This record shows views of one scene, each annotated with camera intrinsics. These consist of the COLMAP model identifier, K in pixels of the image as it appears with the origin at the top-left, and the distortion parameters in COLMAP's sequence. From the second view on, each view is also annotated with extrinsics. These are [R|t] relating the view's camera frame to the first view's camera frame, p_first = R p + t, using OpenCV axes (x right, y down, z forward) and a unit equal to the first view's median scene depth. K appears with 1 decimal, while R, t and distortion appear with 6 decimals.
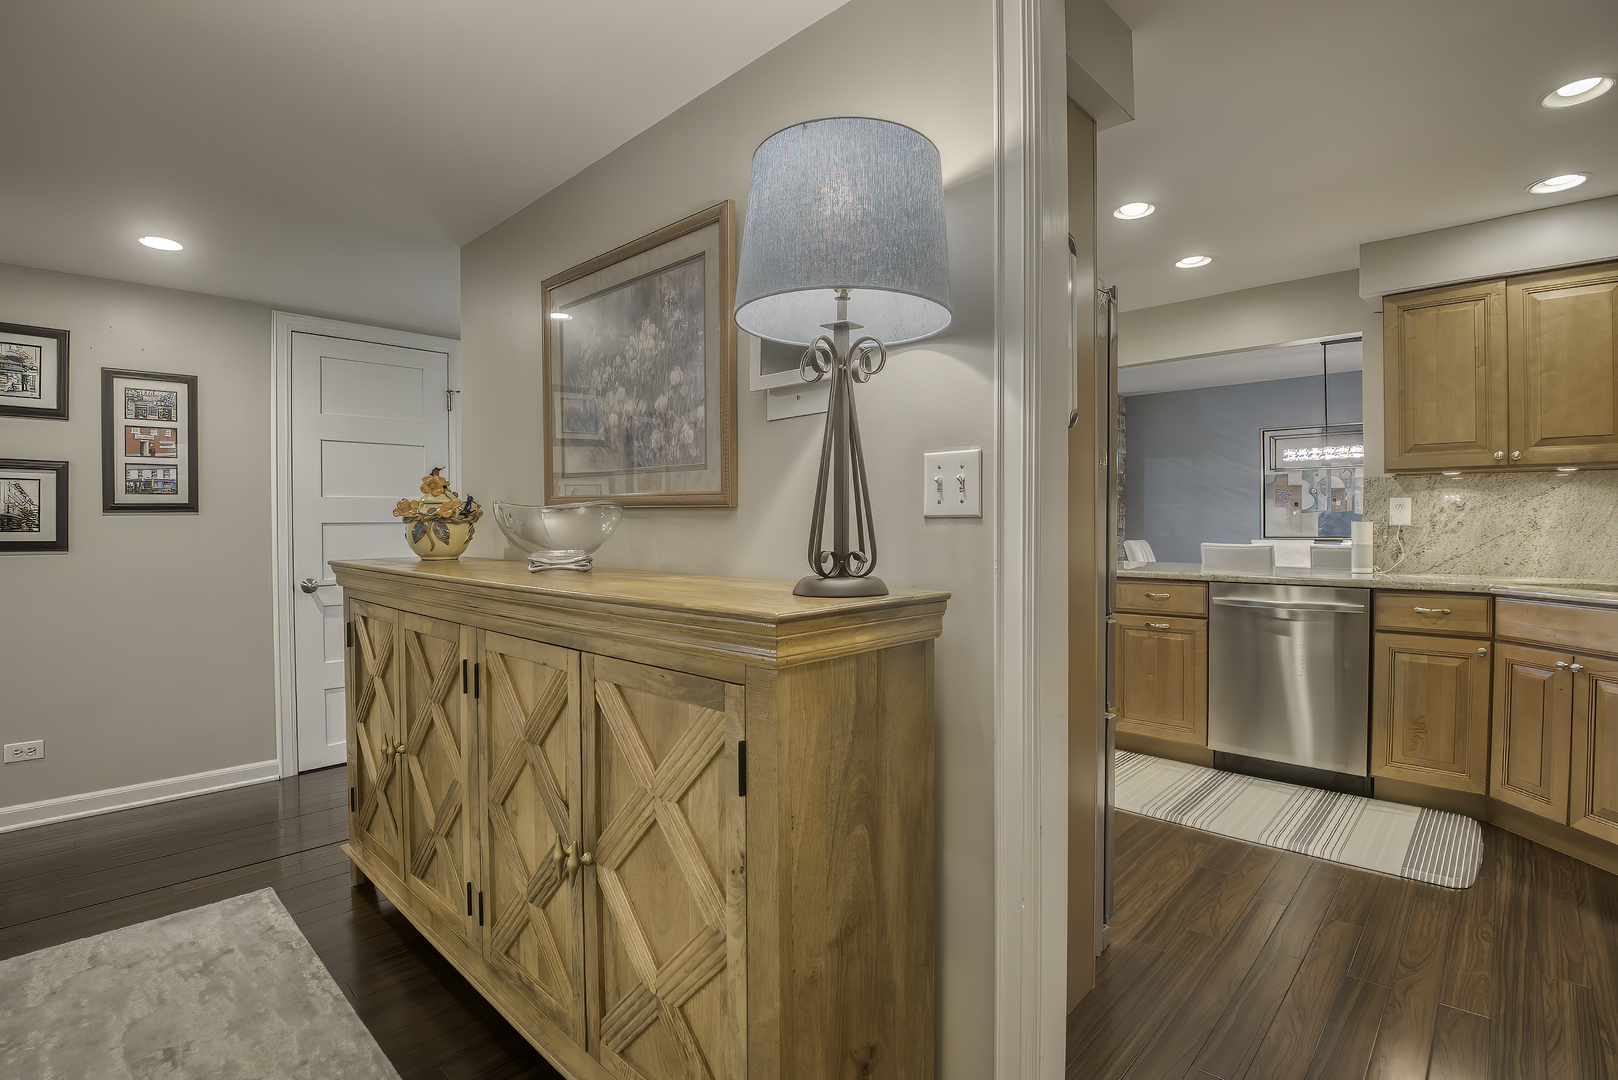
lens RADIAL K [[740.6, 0, 816.2], [0, 740.6, 522.1], [0, 0, 1]] dist [-0.002384, -0.020334]
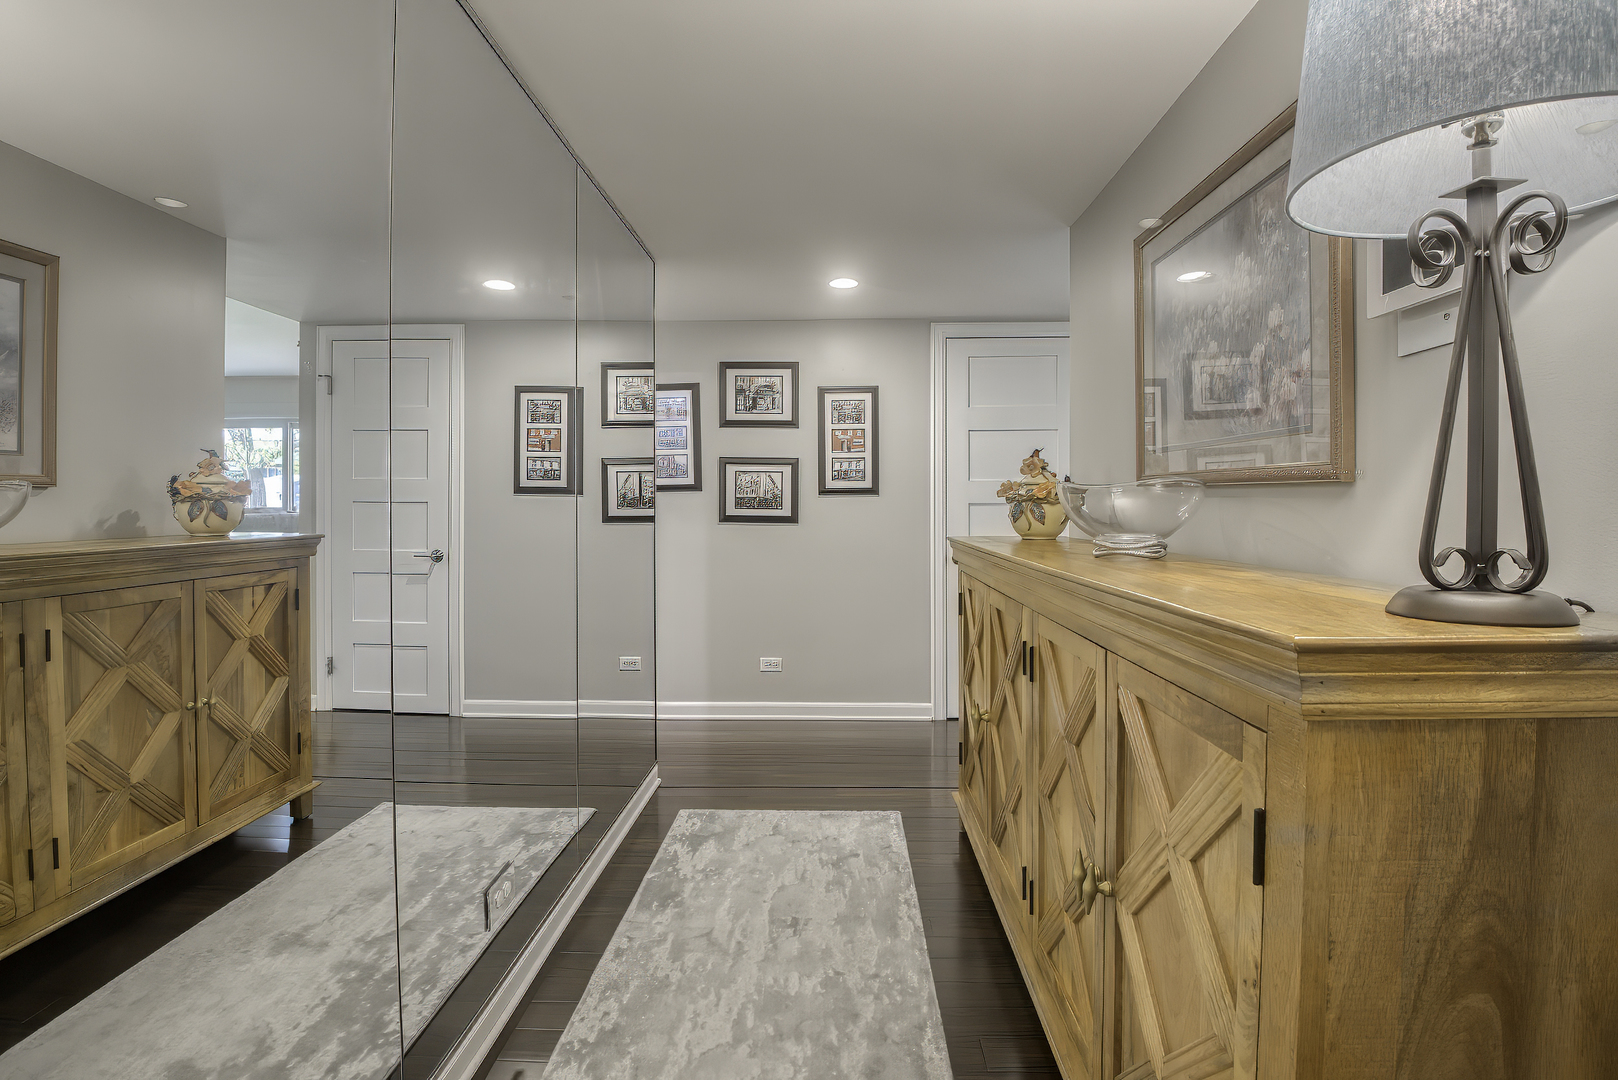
lens RADIAL K [[753.0, 0, 829.6], [0, 753.0, 512.0], [0, 0, 1]] dist [-0.011583, -0.014352]
pose [[0.669399, 0.008989, -0.742849, 0.095949], [0.000638, 0.999919, 0.012675, -0.000085], [0.742903, -0.008959, 0.669339, 0.131518]]
